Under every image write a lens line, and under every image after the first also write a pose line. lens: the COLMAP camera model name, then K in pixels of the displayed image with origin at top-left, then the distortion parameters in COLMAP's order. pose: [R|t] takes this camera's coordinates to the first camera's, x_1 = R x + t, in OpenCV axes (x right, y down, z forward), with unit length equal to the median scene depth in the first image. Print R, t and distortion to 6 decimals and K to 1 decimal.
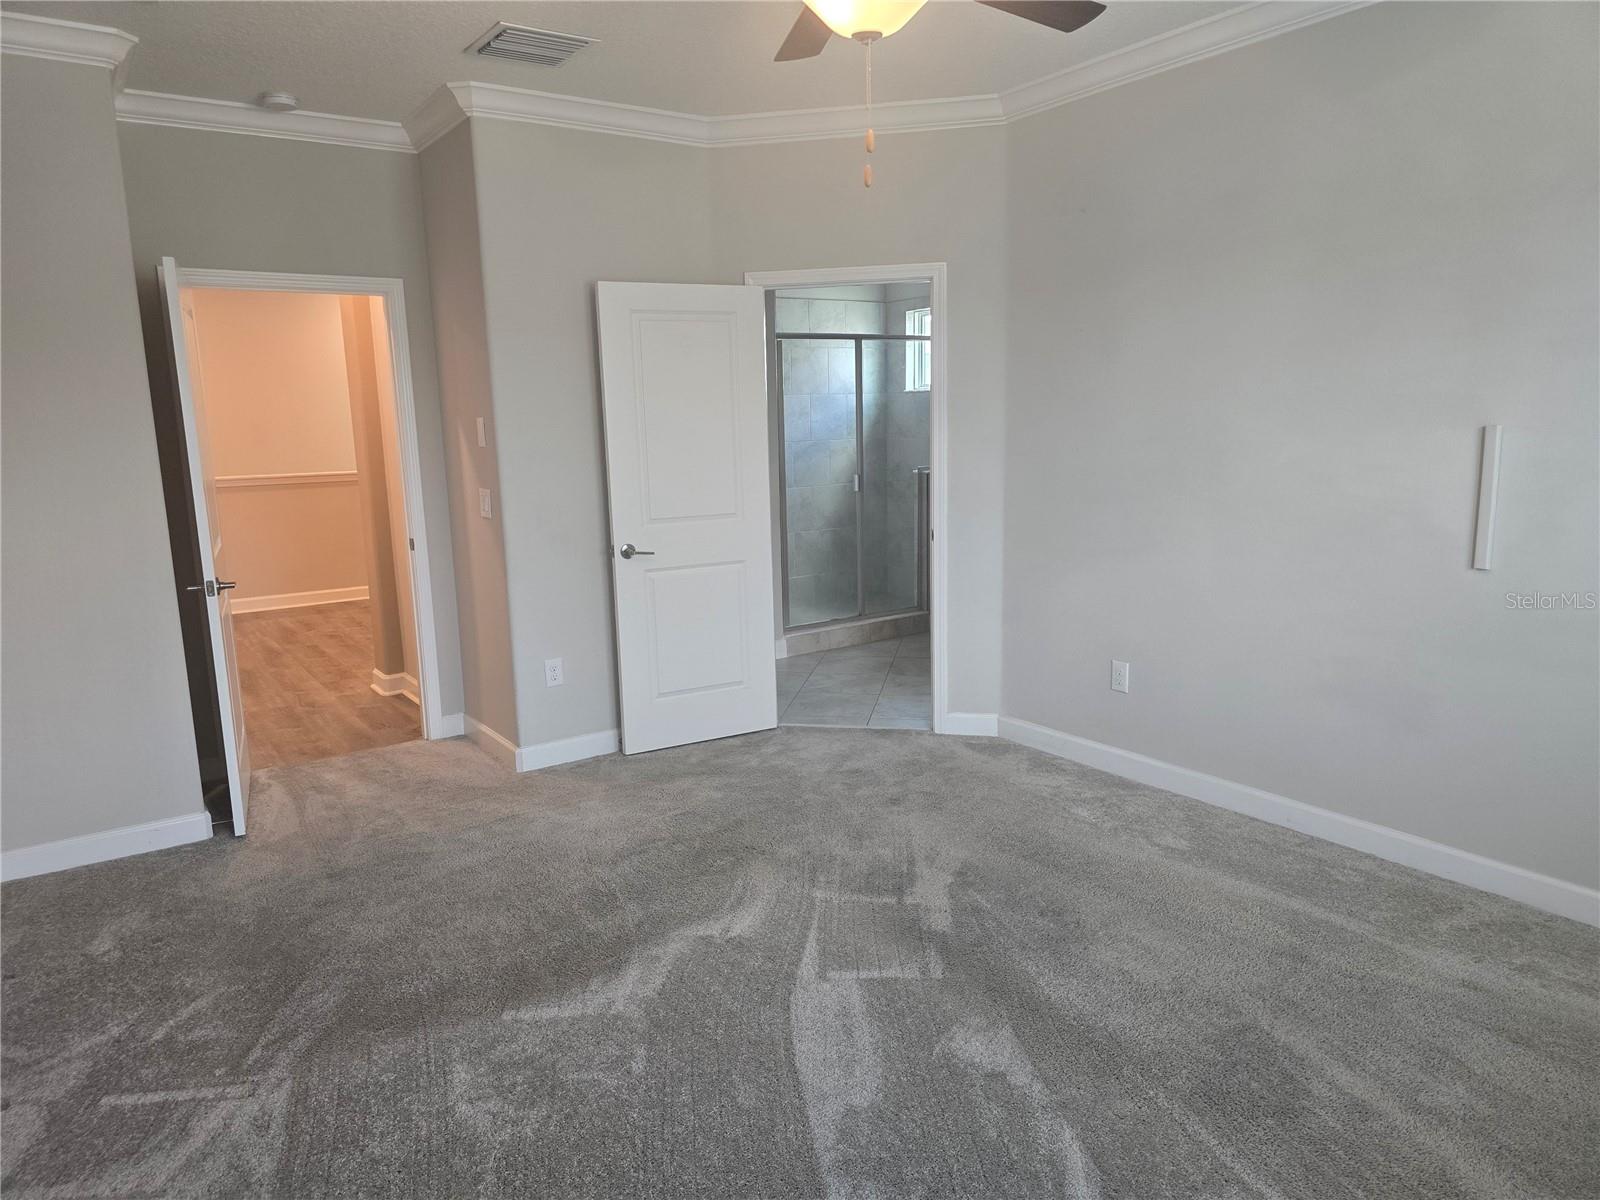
lens RADIAL K [[1082.1, 0, 801.4], [0, 1082.1, 602.7], [0, 0, 1]] dist [0.087363, -0.082278]
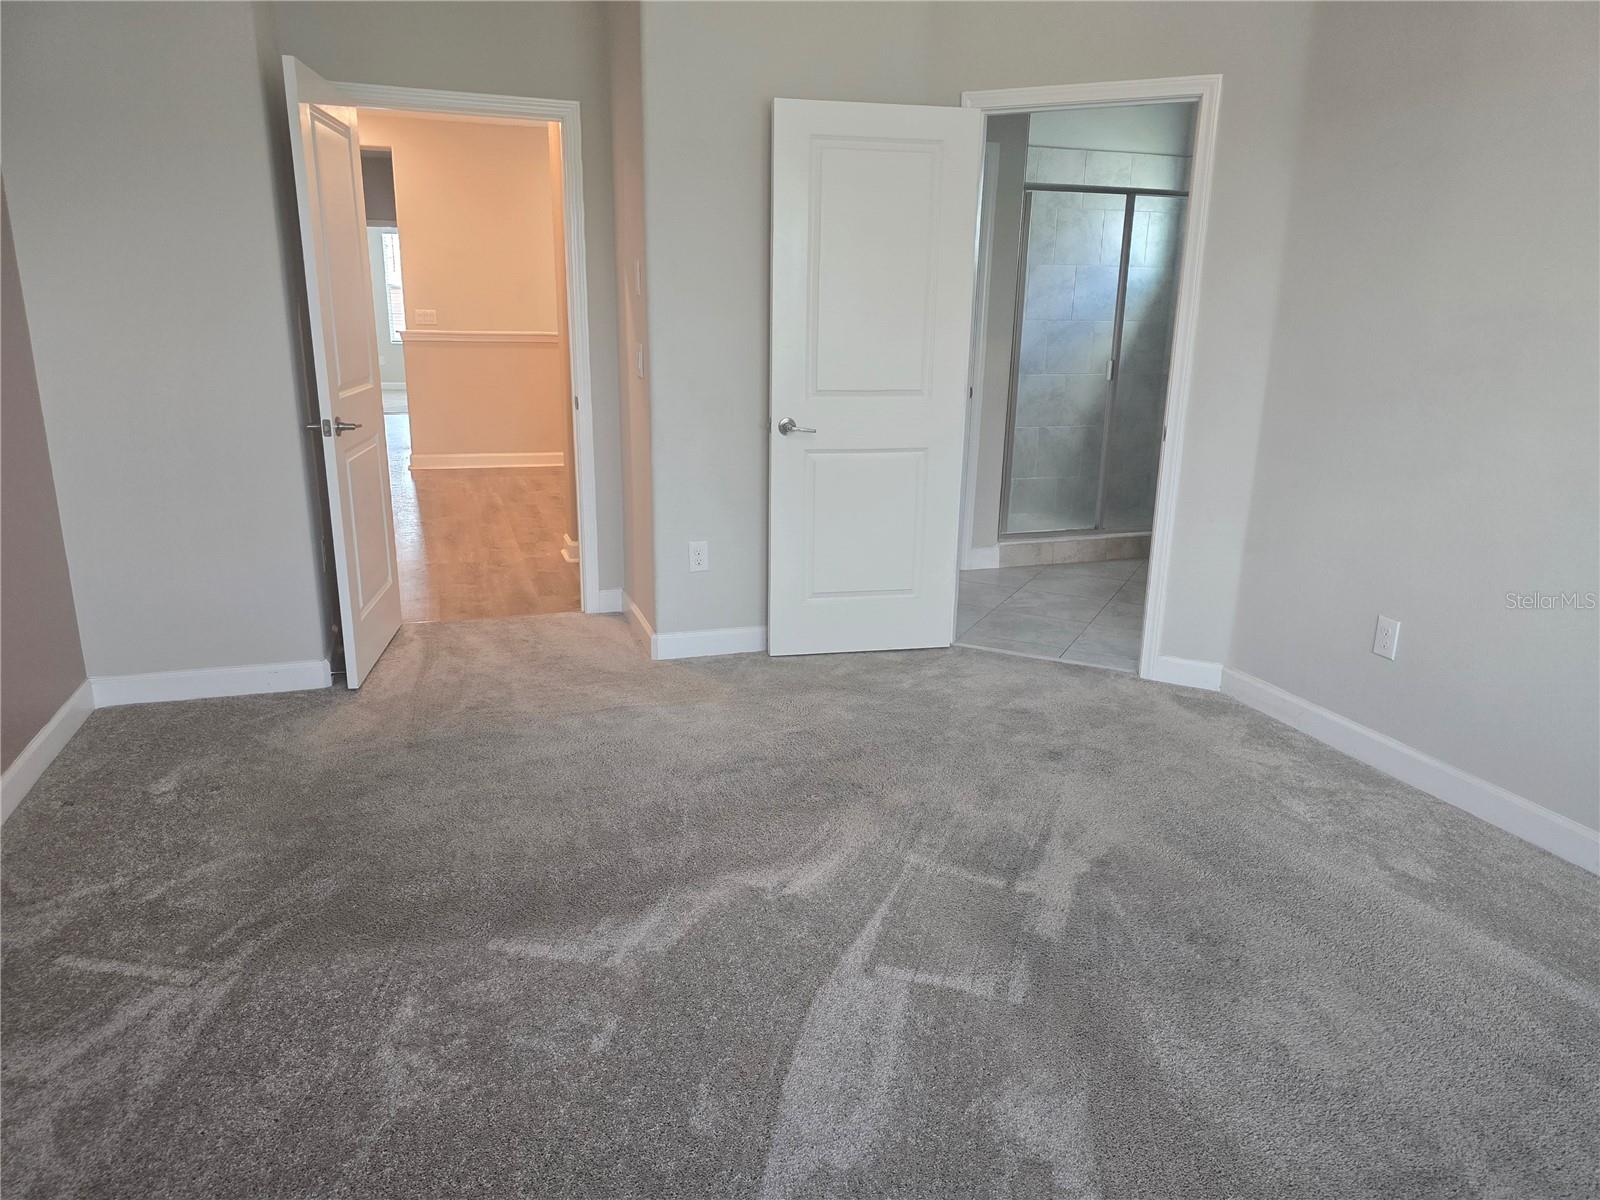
lens RADIAL K [[1089.2, 0, 806.4], [0, 1089.2, 606.9], [0, 0, 1]] dist [0.065586, -0.055444]
pose [[0.961522, 0.114878, -0.249558, 0.108227], [-0.089927, 0.989942, 0.109215, -0.001115], [0.259594, -0.082571, 0.962181, 0.183007]]
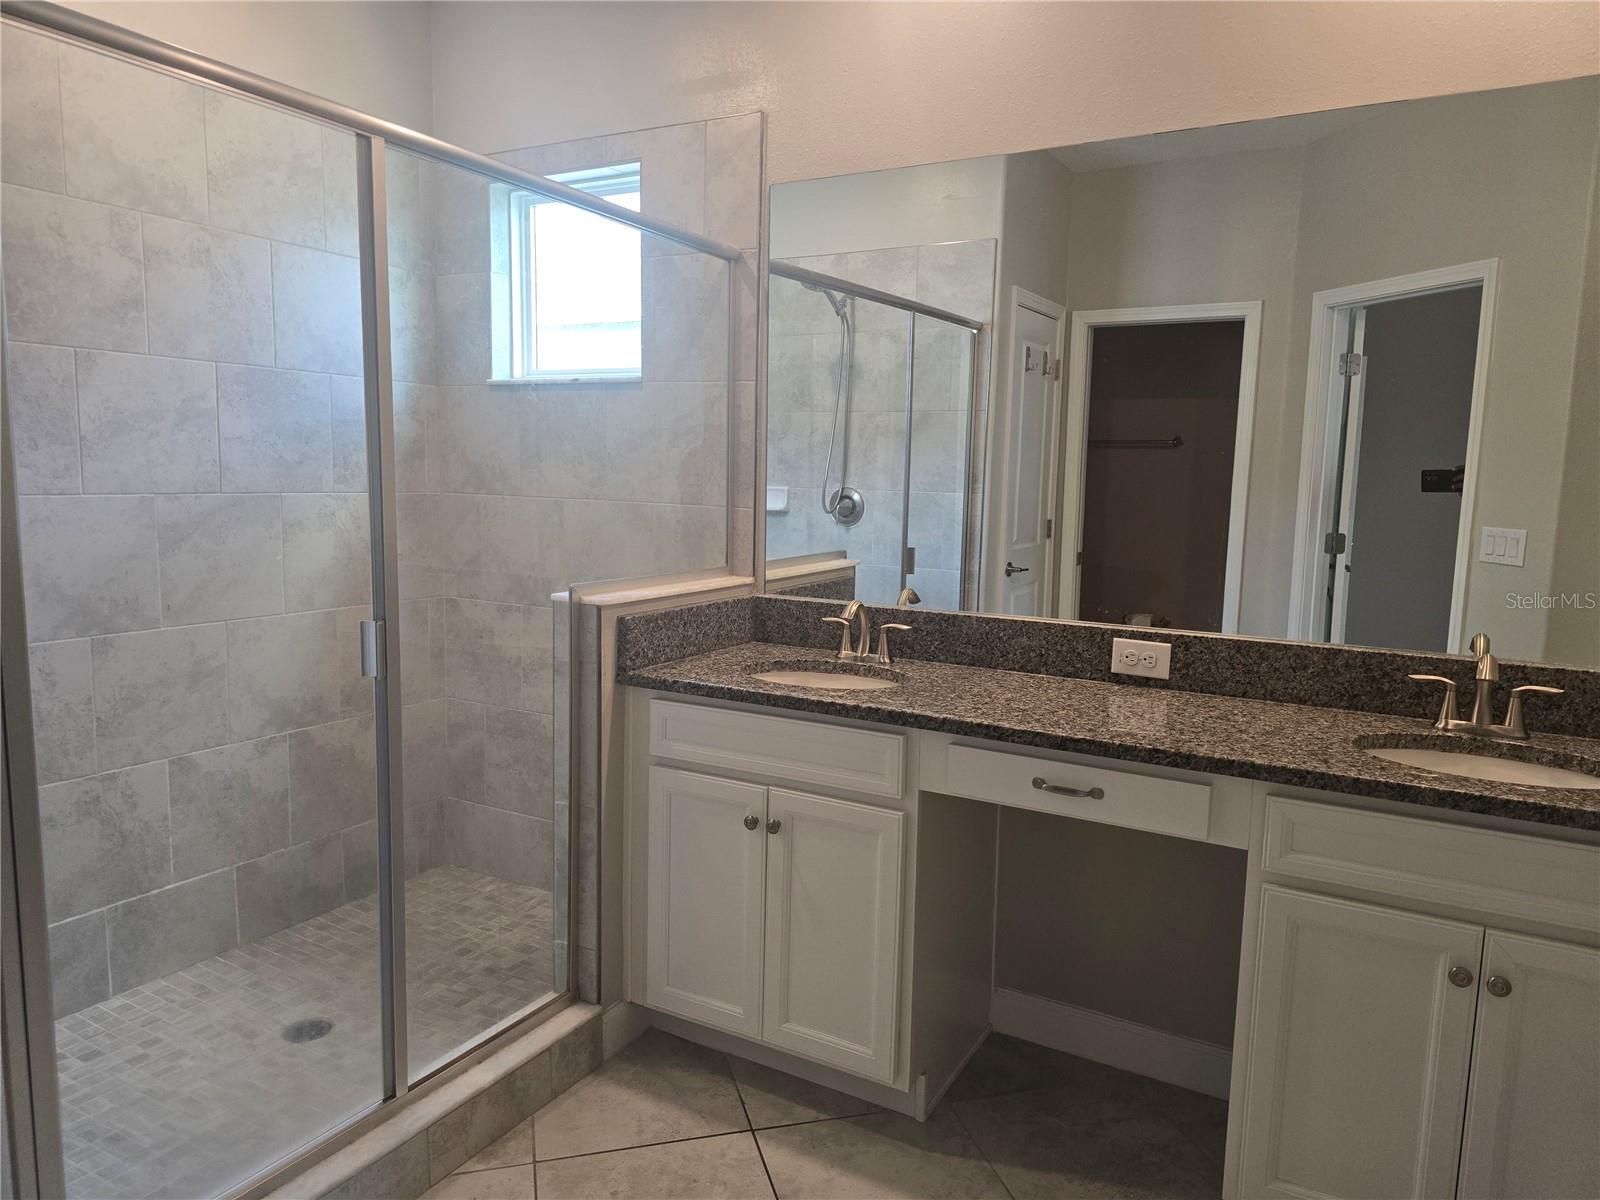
lens RADIAL K [[1084.6, 0, 832.4], [0, 1084.6, 601.2], [0, 0, 1]] dist [0.080188, -0.070287]
pose [[0.891189, -0.007172, 0.453575, 0.048868], [0.027912, 0.998847, -0.039048, -0.204225], [-0.452772, 0.047459, 0.890362, 1.273334]]
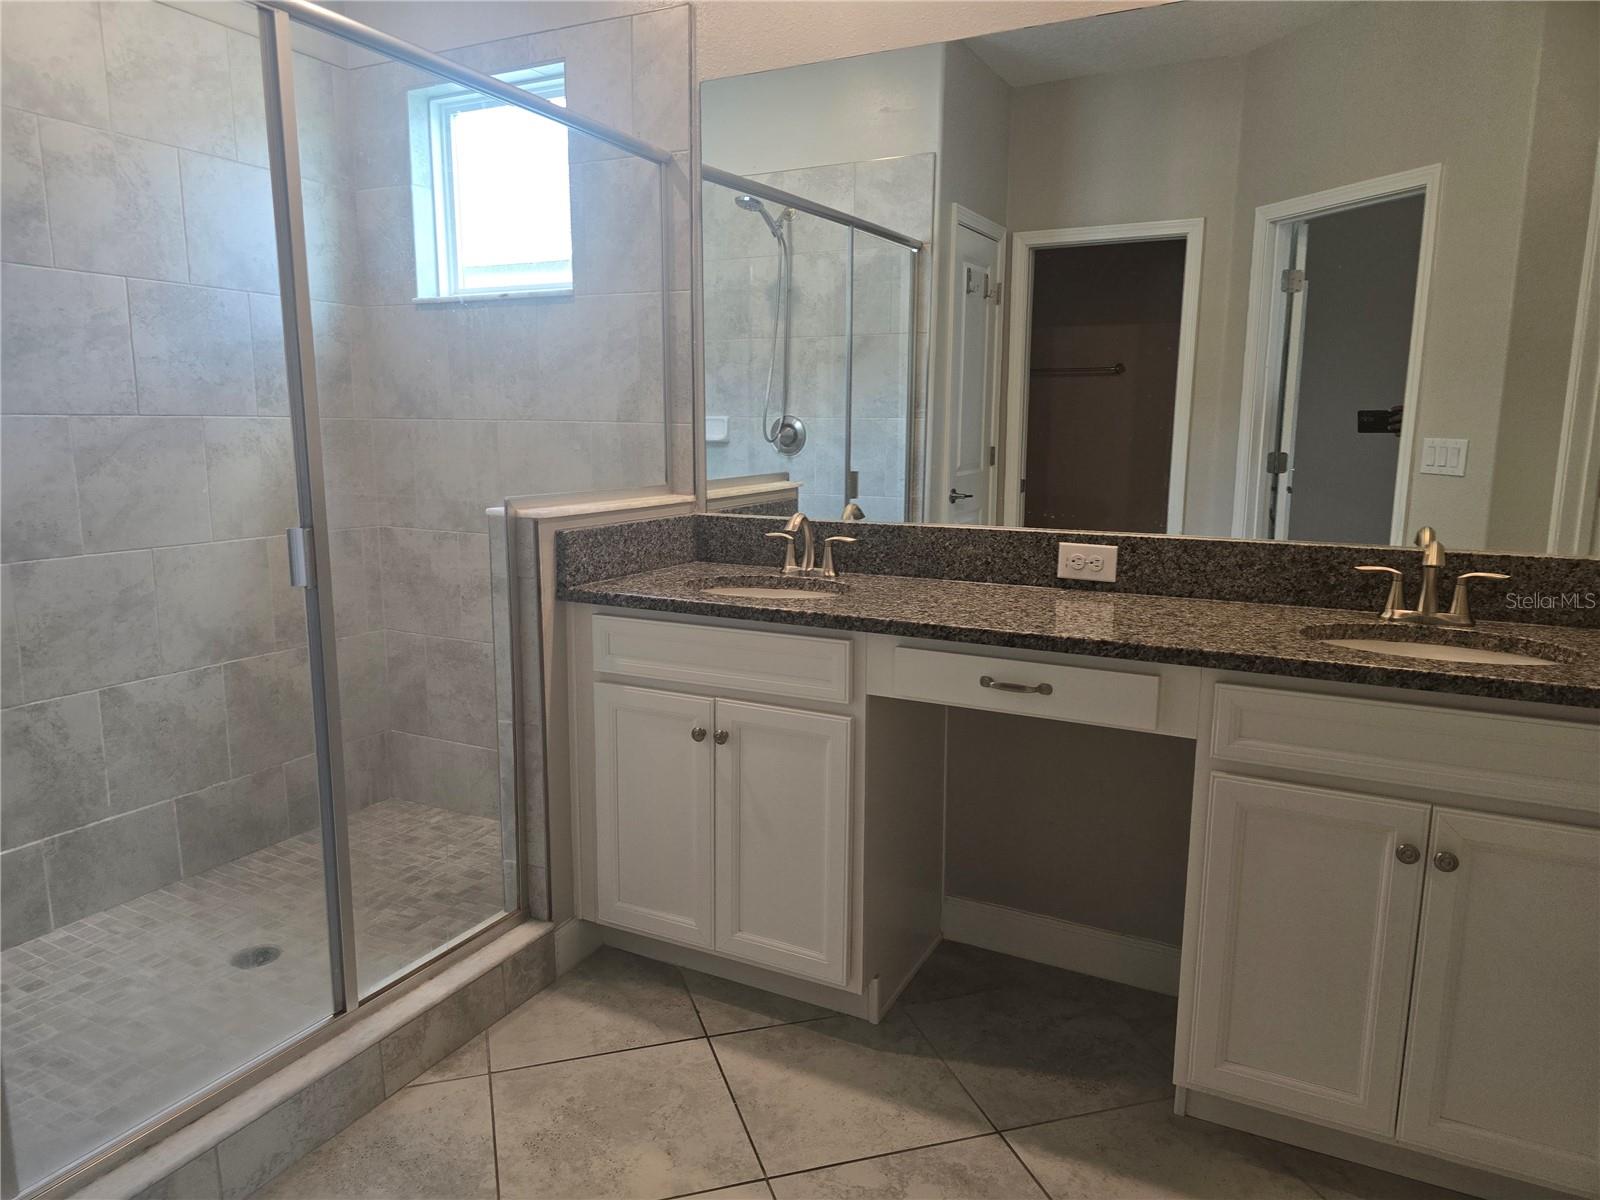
lens RADIAL K [[1082.1, 0, 801.4], [0, 1082.1, 602.7], [0, 0, 1]] dist [0.087363, -0.082278]
pose [[0.880224, -0.049044, 0.472017, 0.053959], [0.050951, 0.998663, 0.008750, -0.179713], [-0.471815, 0.016348, 0.881546, 1.284068]]
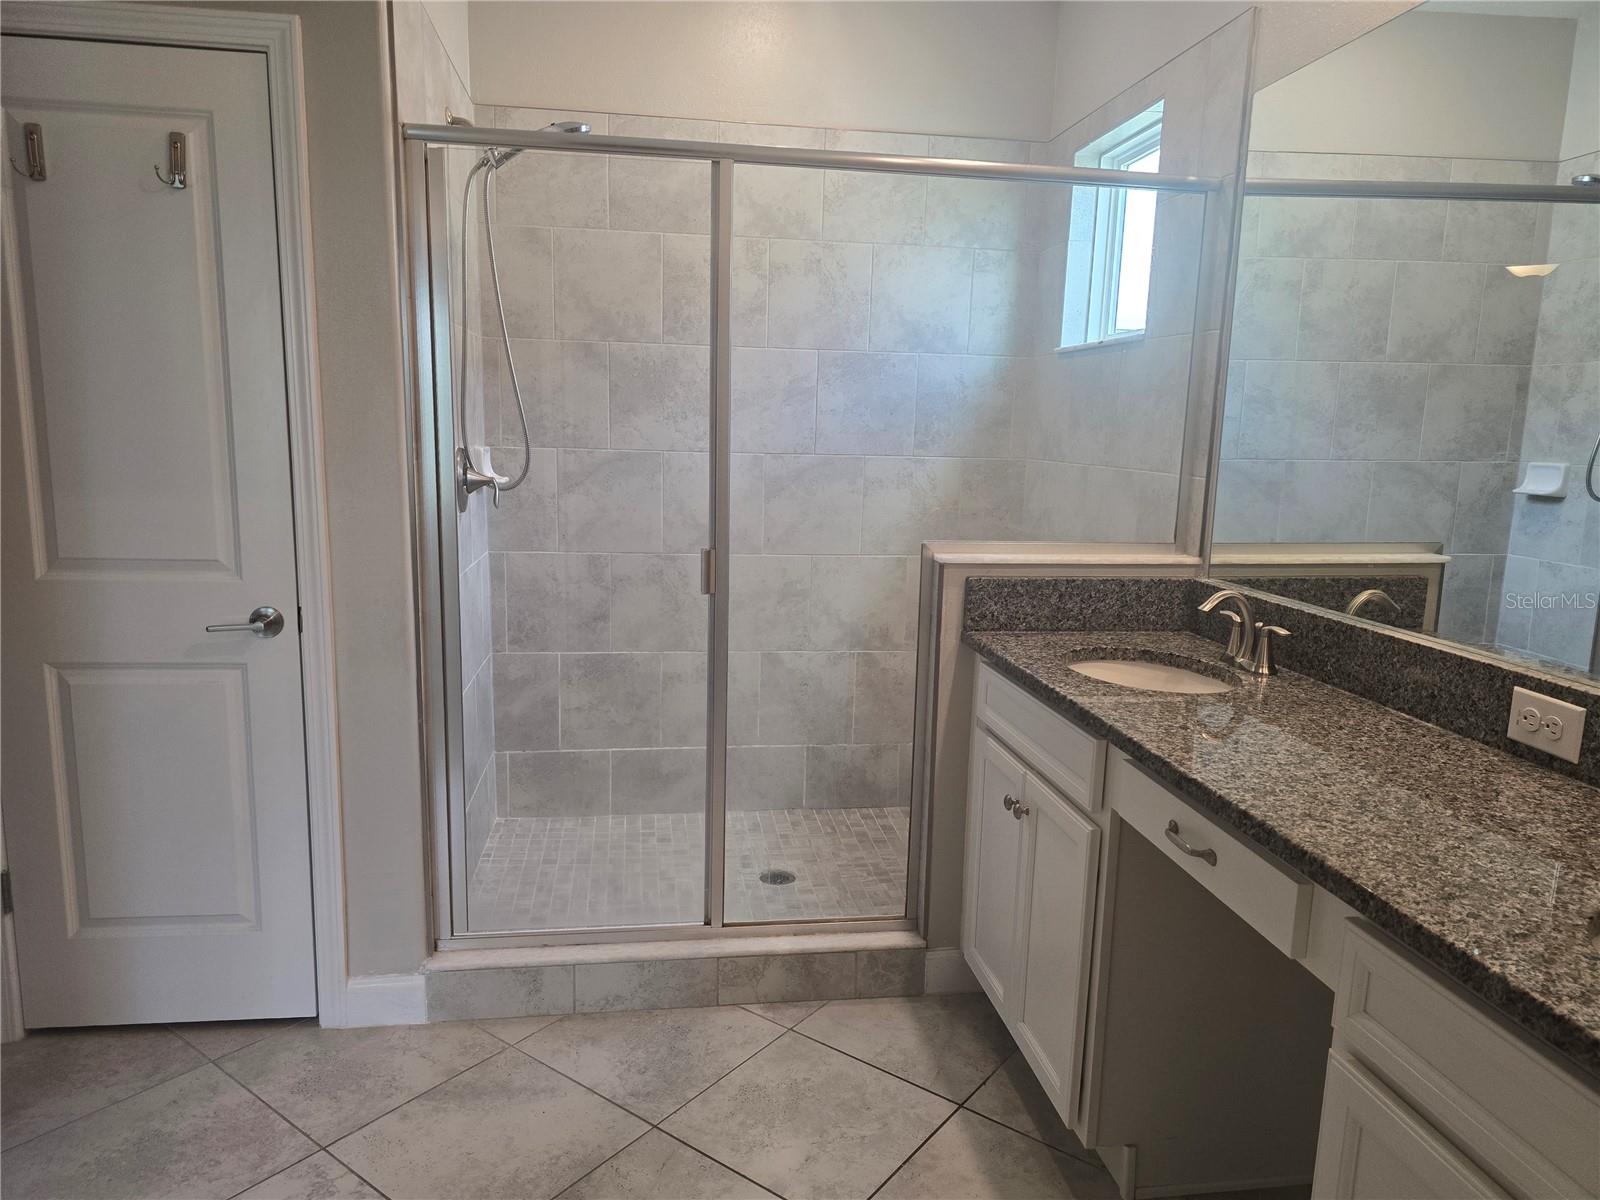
lens RADIAL K [[1113.5, 0, 804.2], [0, 1113.5, 613.7], [0, 0, 1]] dist [0.093991, -0.099642]
pose [[0.894871, 0.124351, -0.428652, 0.449959], [-0.121885, 0.991985, 0.033322, -0.212506], [0.429360, 0.022427, 0.902855, 1.251808]]
